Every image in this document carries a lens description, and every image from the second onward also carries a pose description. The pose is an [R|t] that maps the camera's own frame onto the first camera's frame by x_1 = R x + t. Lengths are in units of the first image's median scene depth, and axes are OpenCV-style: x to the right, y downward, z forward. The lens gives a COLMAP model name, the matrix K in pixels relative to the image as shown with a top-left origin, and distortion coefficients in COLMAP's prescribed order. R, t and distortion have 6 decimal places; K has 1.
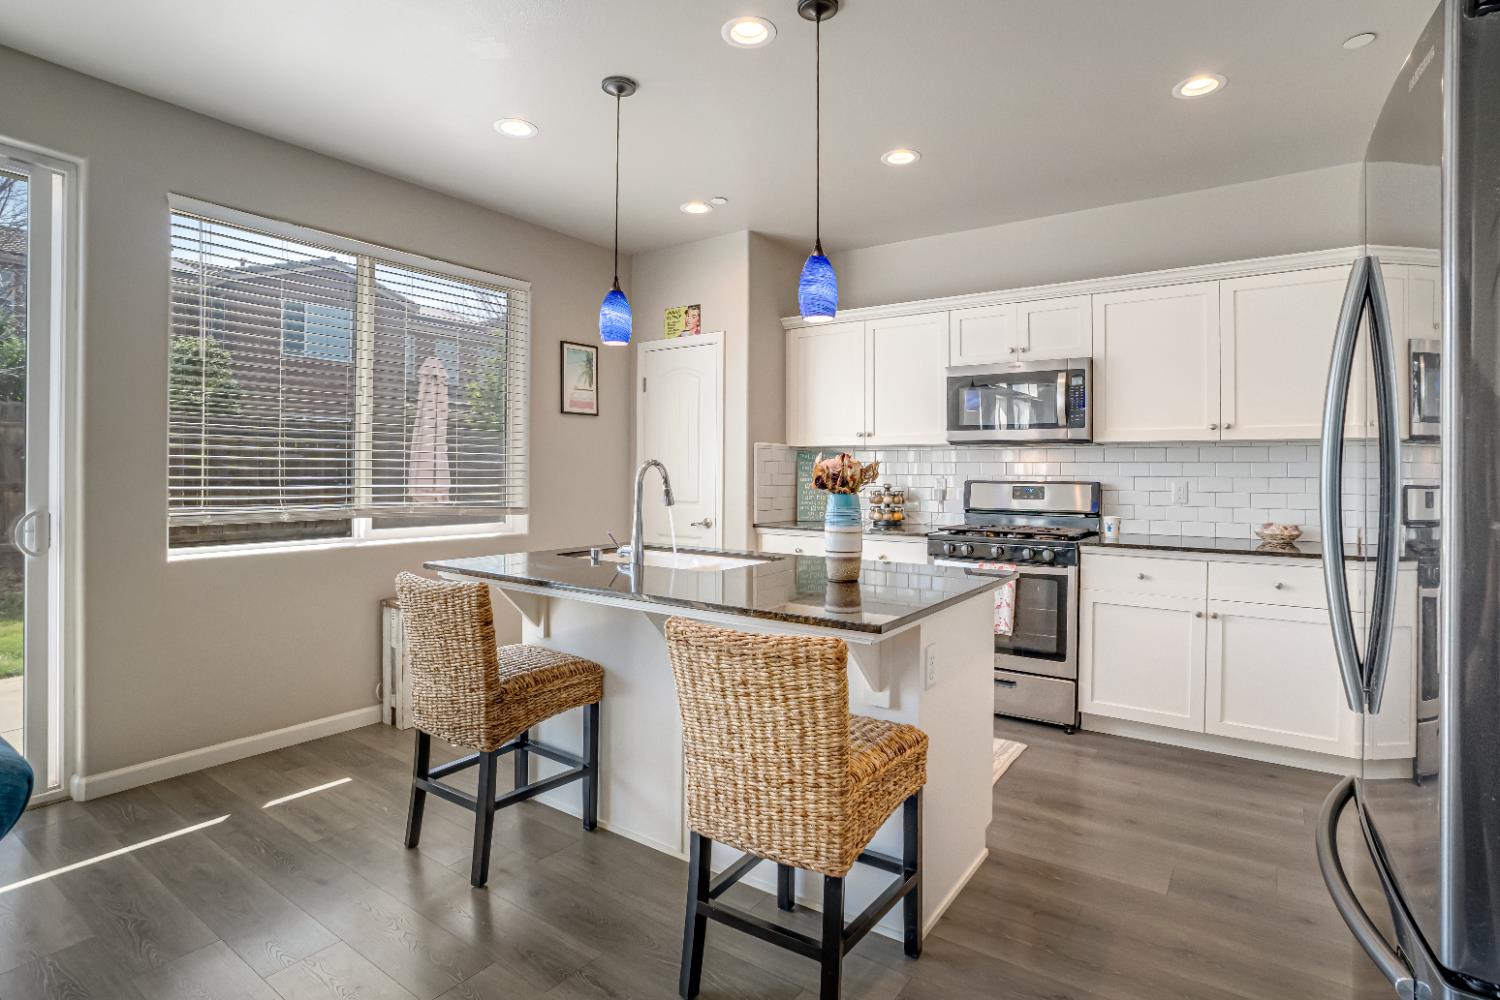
lens RADIAL K [[738.2, 0, 750.0], [0, 738.2, 500.0], [0, 0, 1]] dist [-0.000284, -0.000024]
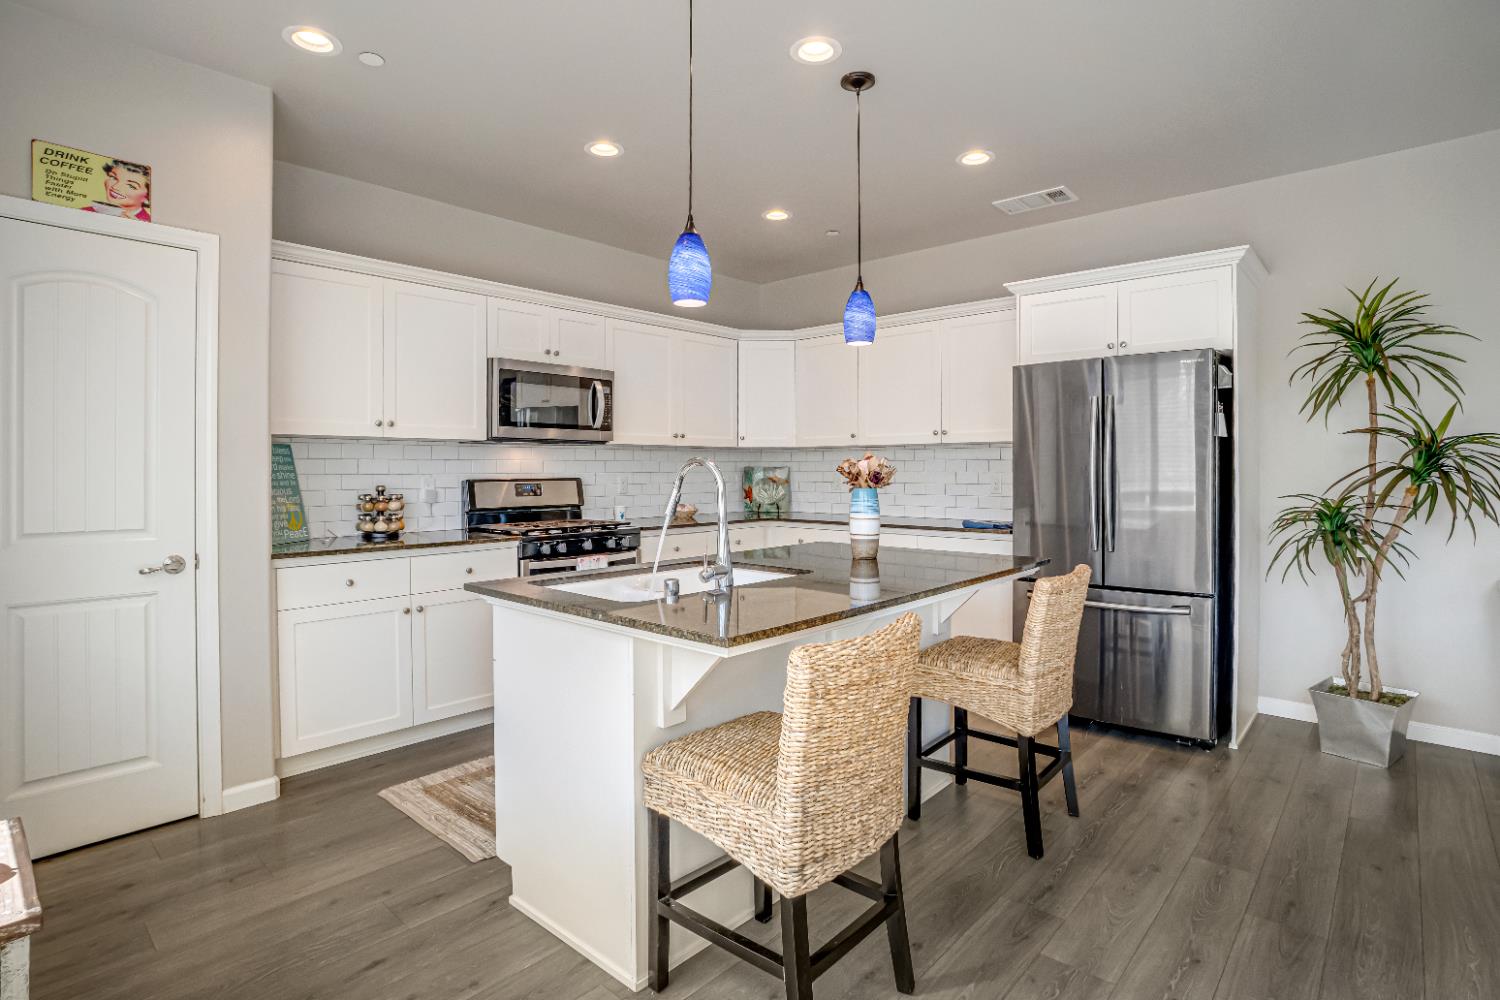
lens RADIAL K [[776.3, 0, 750.7], [0, 776.3, 471.5], [0, 0, 1]] dist [0.000269, 0.000373]
pose [[0.160184, -0.003070, 0.987082, -0.633706], [0.048259, 0.998824, -0.004725, -0.016159], [-0.985907, 0.048393, 0.160144, 0.531798]]
